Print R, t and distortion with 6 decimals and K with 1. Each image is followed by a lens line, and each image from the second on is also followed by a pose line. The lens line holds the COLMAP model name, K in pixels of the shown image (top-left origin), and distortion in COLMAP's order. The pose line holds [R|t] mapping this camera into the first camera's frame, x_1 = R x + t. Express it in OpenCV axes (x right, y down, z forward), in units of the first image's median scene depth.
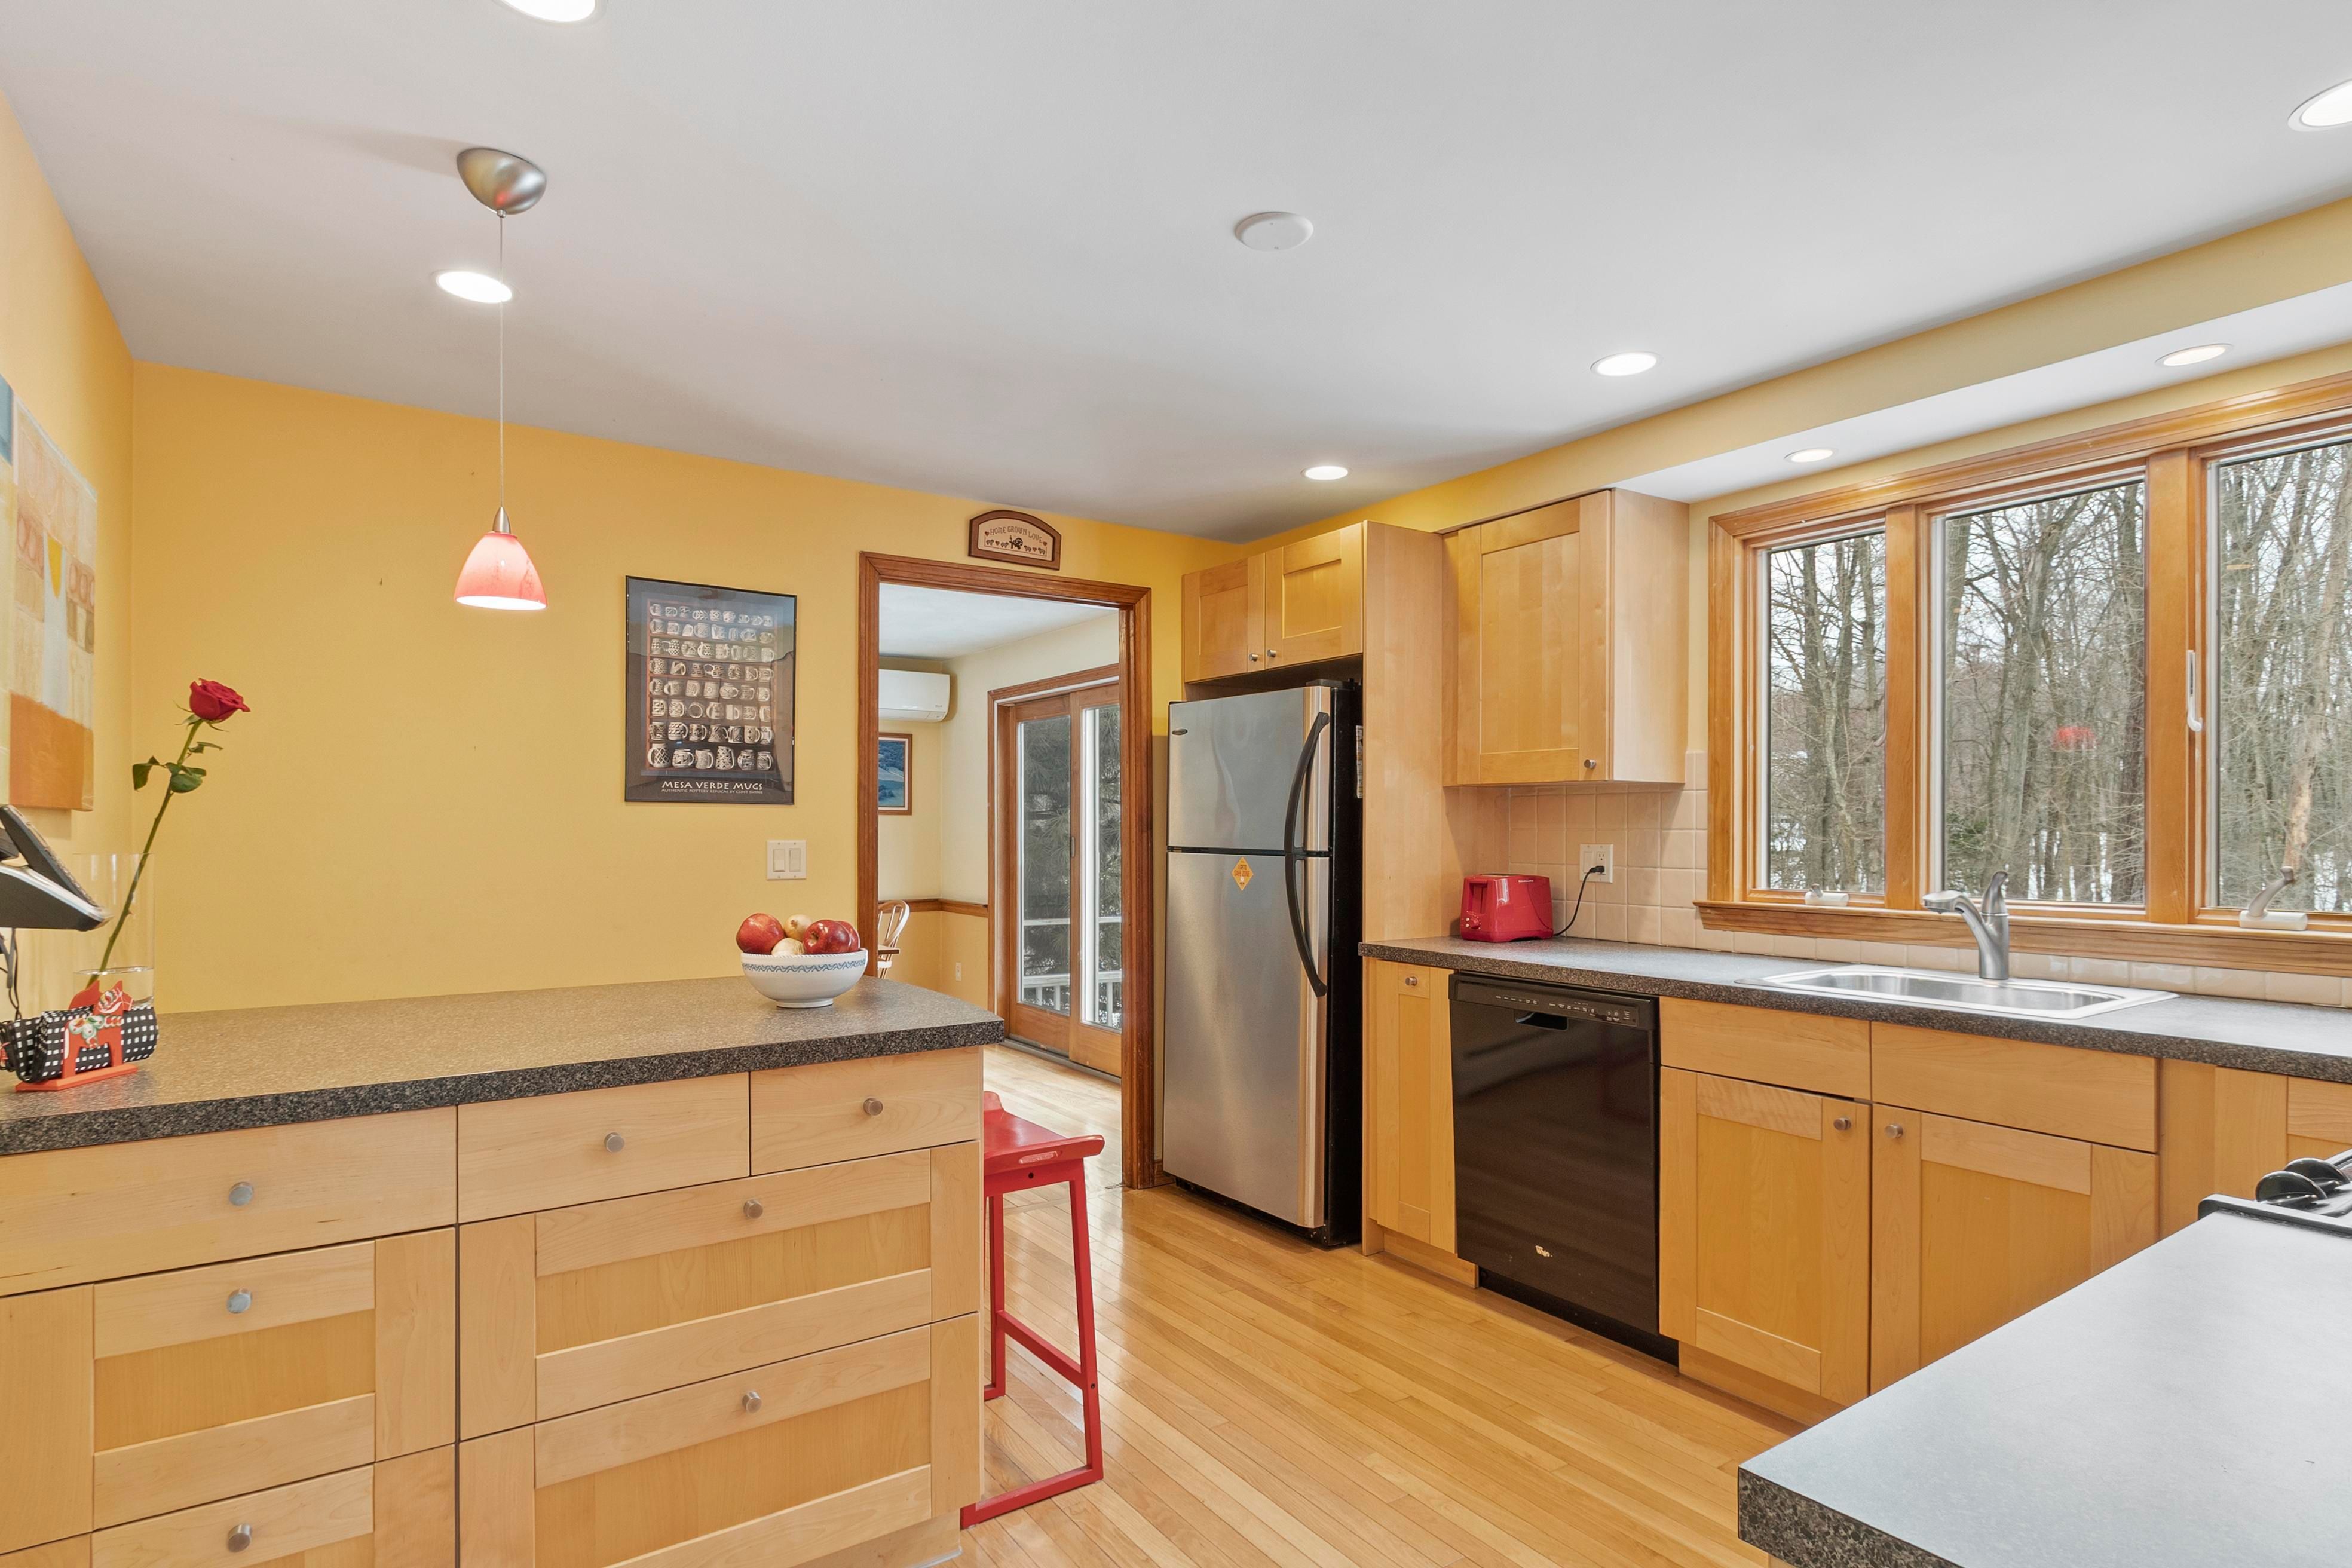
lens RADIAL K [[1217.4, 0, 1173.9], [0, 1217.4, 821.9], [0, 0, 1]] dist [0.004243, 0.002010]
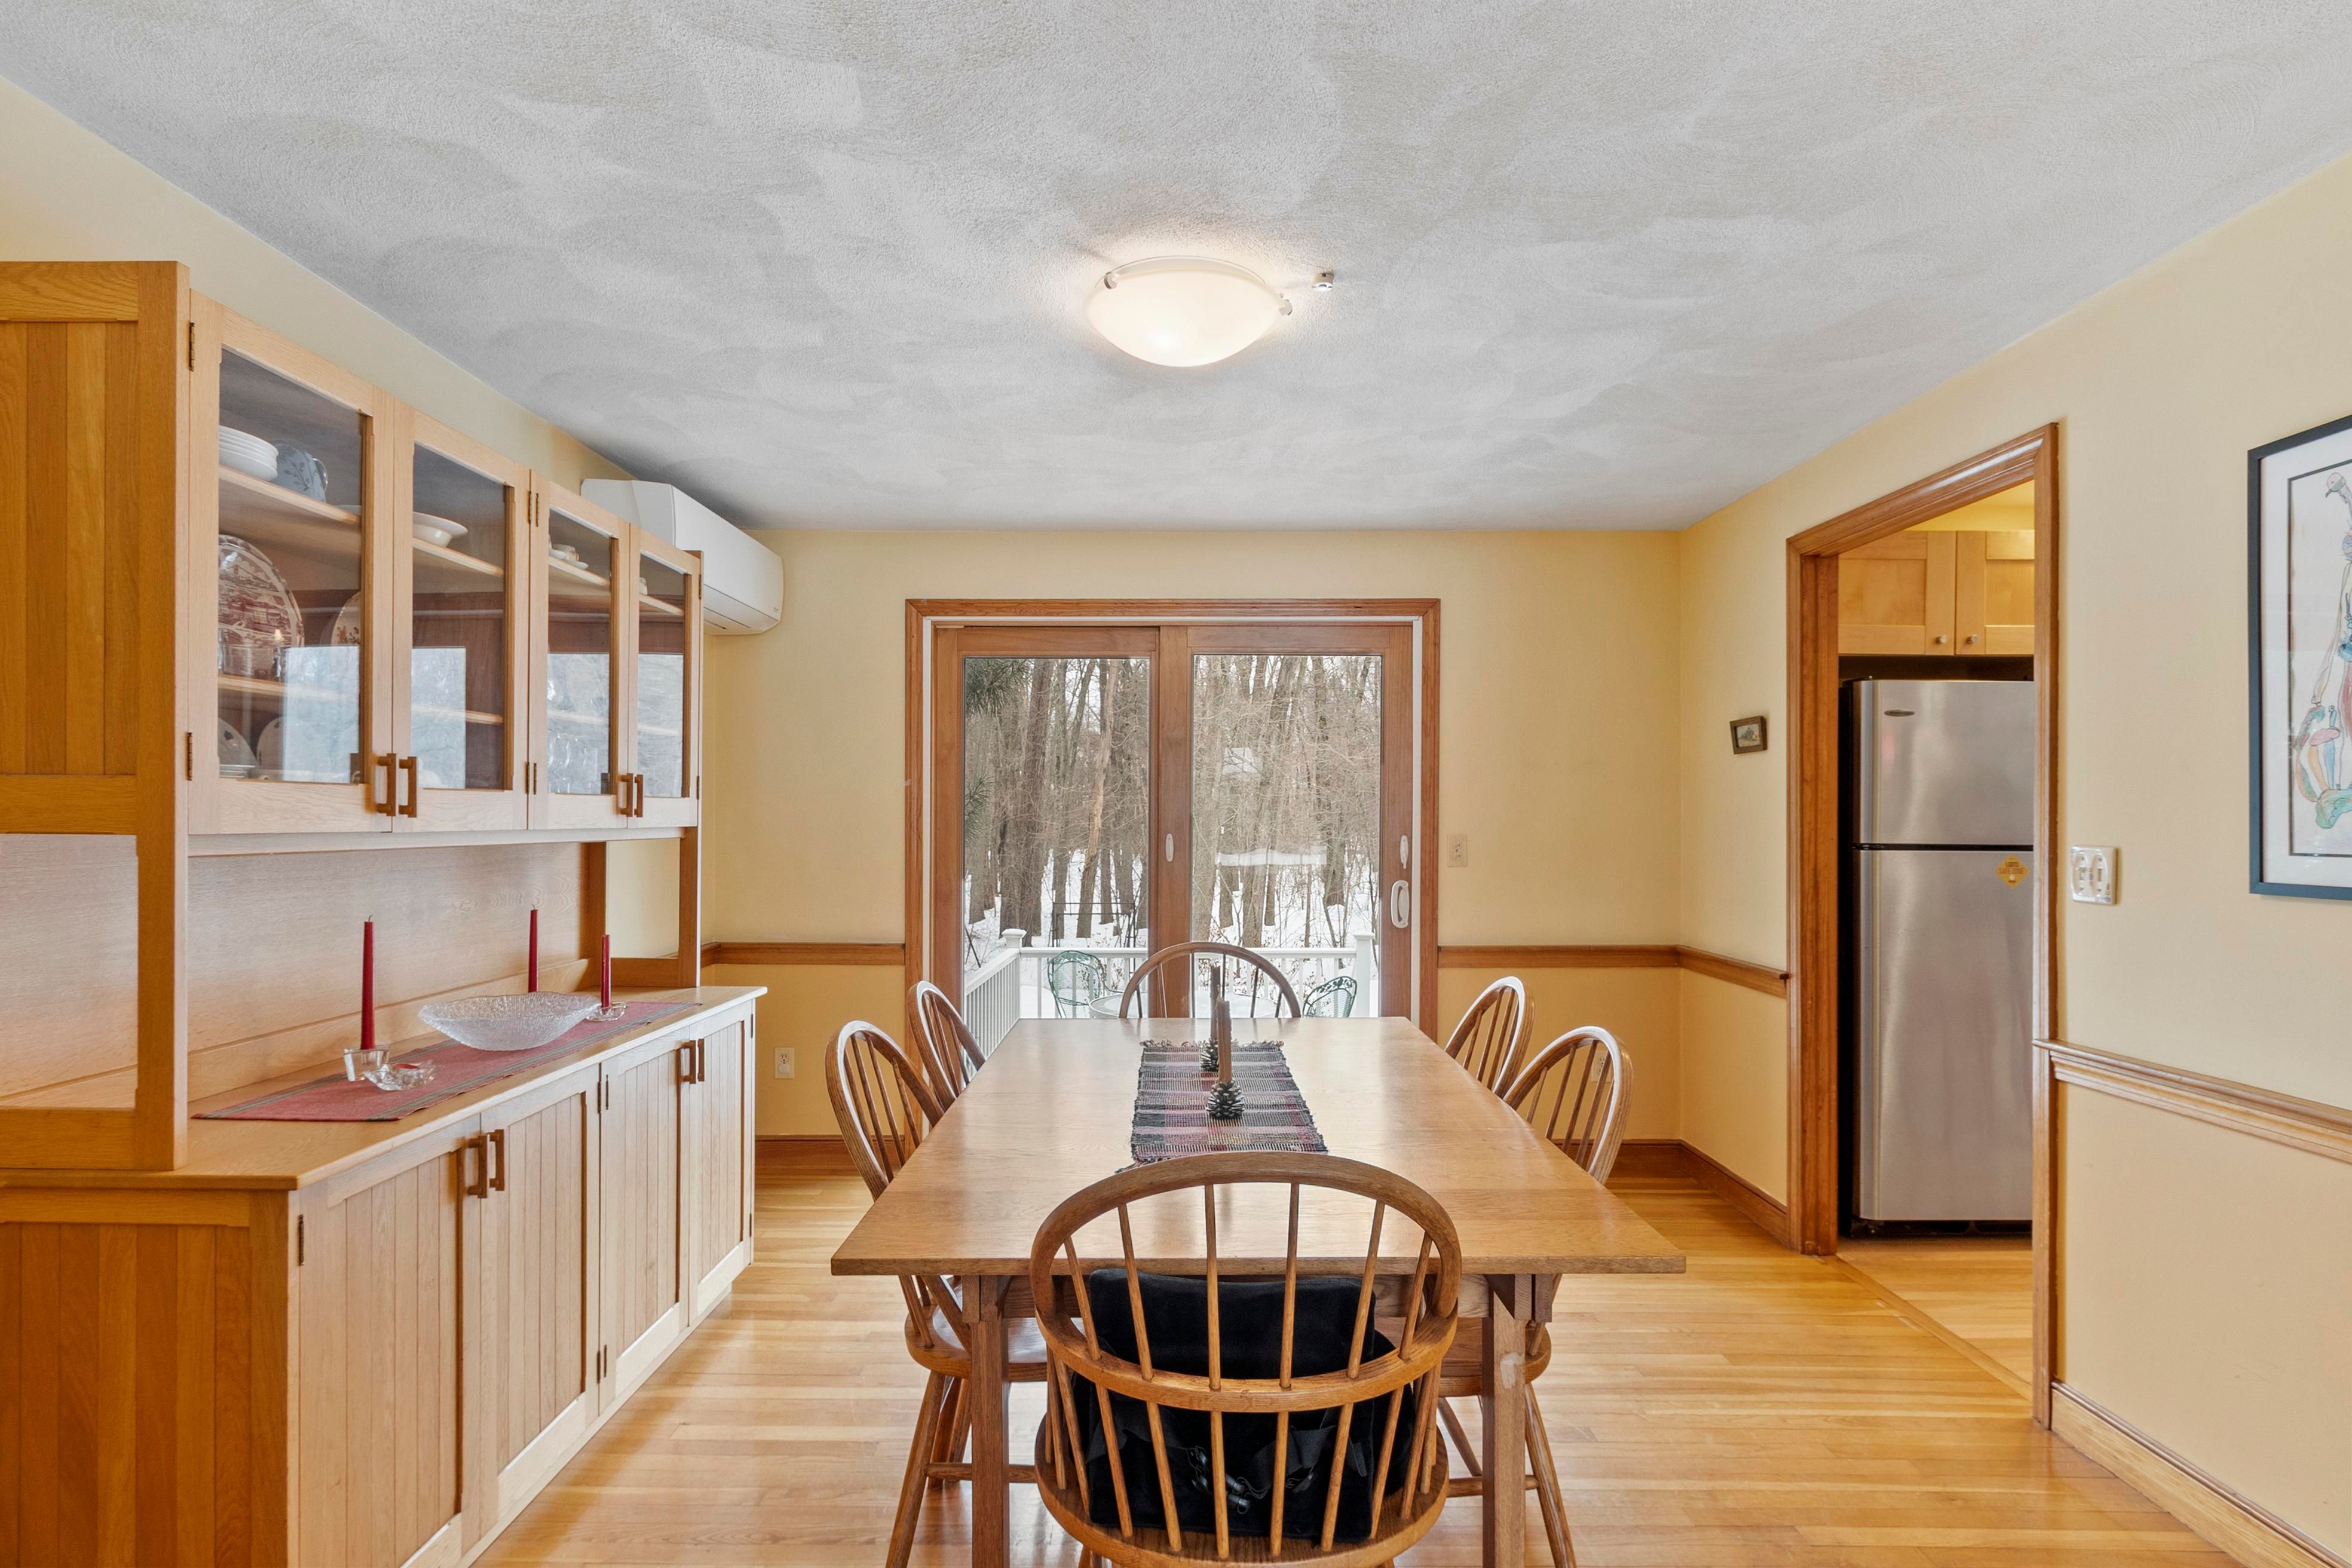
lens RADIAL K [[1217.4, 0, 1173.9], [0, 1217.4, 821.9], [0, 0, 1]] dist [0.004243, 0.002010]
pose [[0.553191, 0.002117, 0.833052, -0.591178], [-0.002686, 0.999996, -0.000757, 0.005943], [-0.833050, -0.001819, 0.553194, 0.541749]]
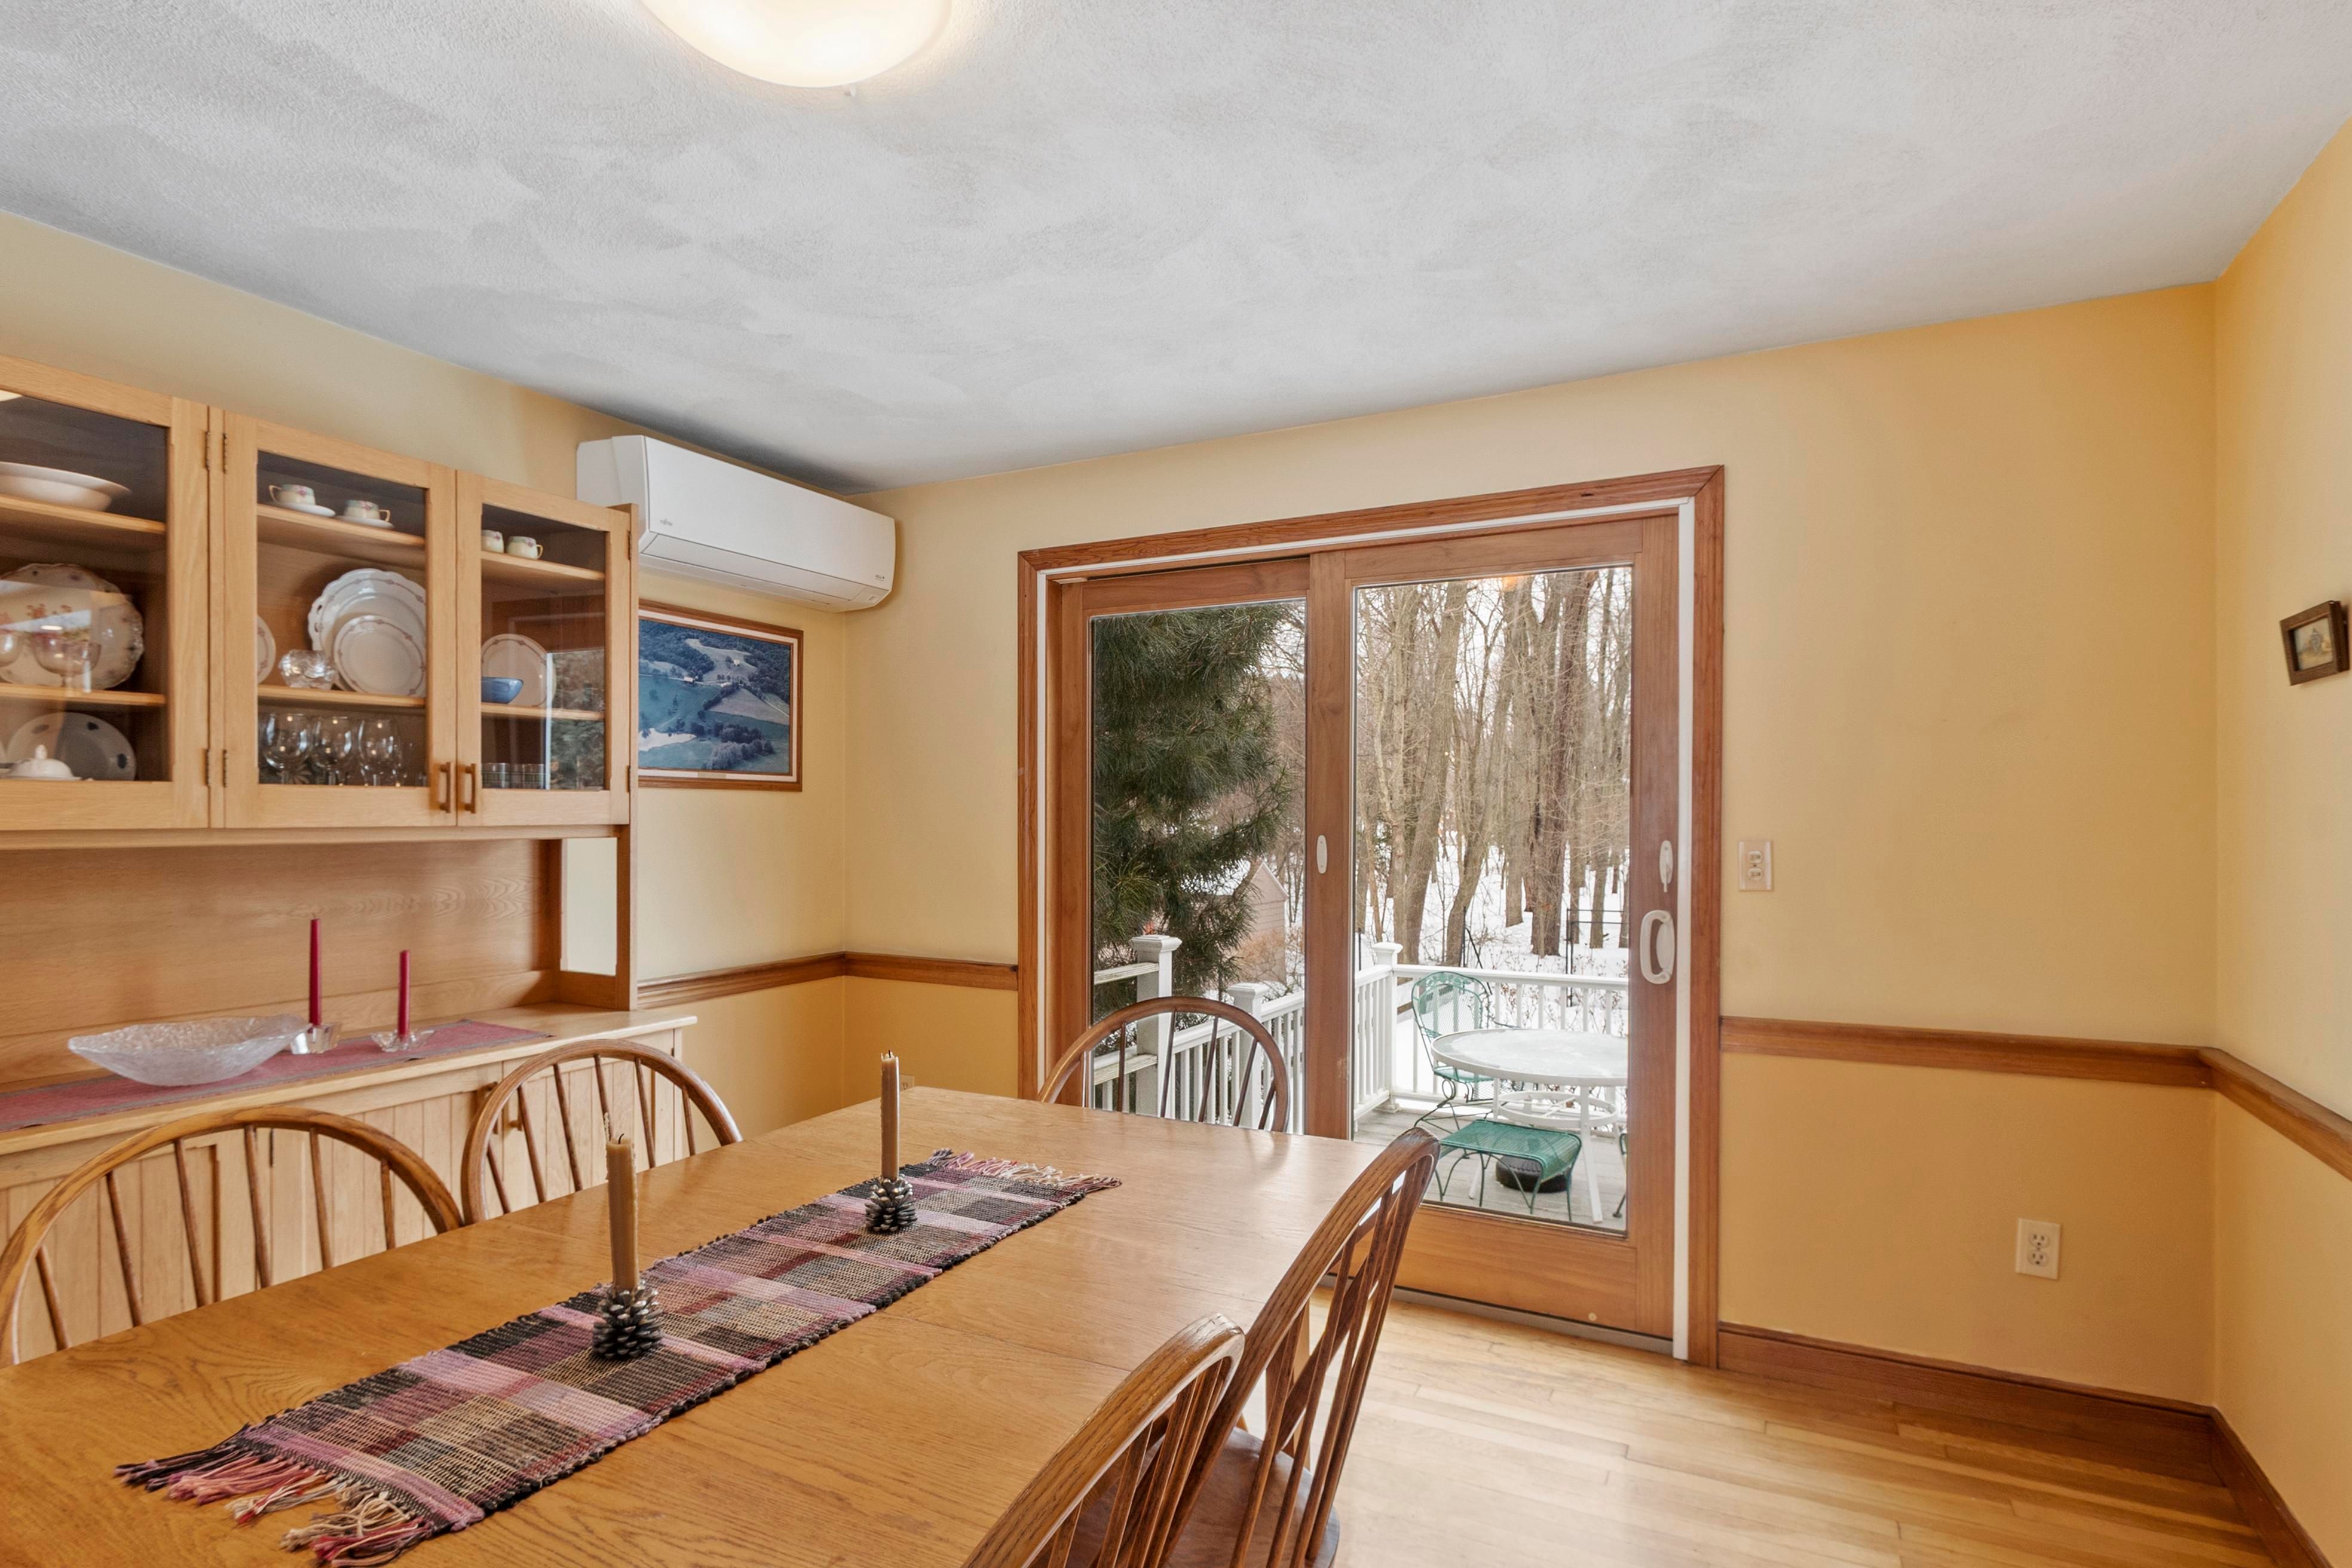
lens RADIAL K [[1217.4, 0, 1173.9], [0, 1217.4, 821.9], [0, 0, 1]] dist [0.004243, 0.002010]
pose [[0.875227, 0.000745, 0.483713, -0.343239], [-0.002711, 0.999991, 0.003365, 0.005042], [-0.483706, -0.004256, 0.875220, 0.514482]]
